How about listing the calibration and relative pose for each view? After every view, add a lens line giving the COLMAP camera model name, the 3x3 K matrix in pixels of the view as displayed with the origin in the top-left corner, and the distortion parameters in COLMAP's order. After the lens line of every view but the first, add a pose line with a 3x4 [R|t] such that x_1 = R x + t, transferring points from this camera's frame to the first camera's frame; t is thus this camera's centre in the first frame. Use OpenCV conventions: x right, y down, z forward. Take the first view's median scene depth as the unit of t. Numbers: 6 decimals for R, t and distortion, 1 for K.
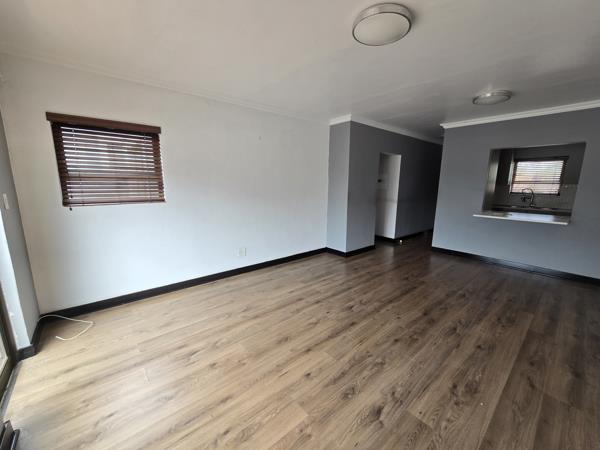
lens RADIAL K [[244.7, 0, 305.8], [0, 244.7, 226.1], [0, 0, 1]] dist [-0.007393, -0.000544]
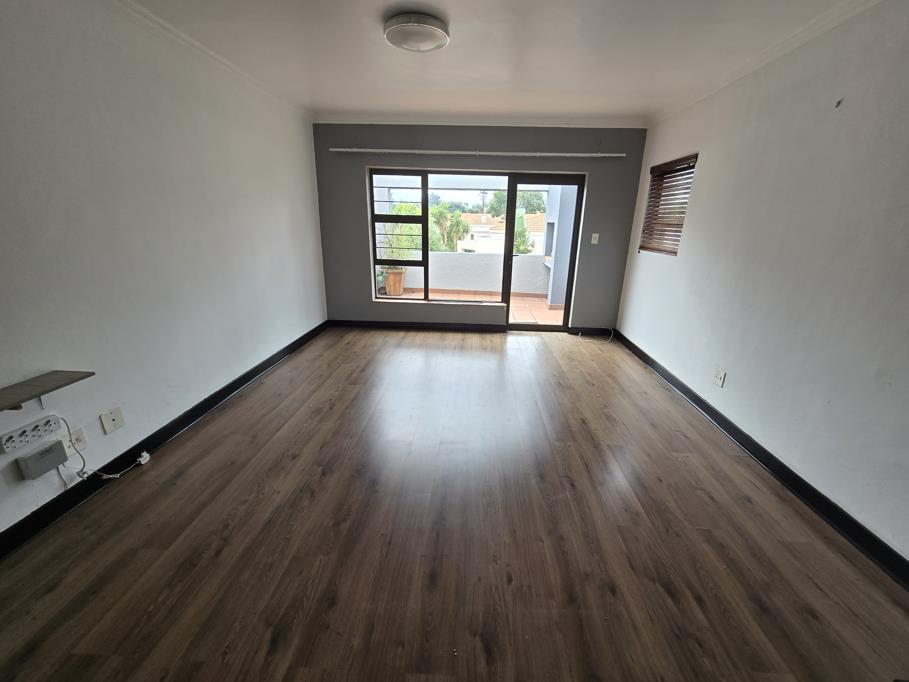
lens RADIAL K [[370.8, 0, 463.3], [0, 370.8, 342.7], [0, 0, 1]] dist [-0.007393, -0.000544]
pose [[-0.683984, 0.201353, -0.701158, 0.874920], [-0.162485, 0.894958, 0.415512, -0.265145], [0.711172, 0.398131, -0.579420, 1.512350]]
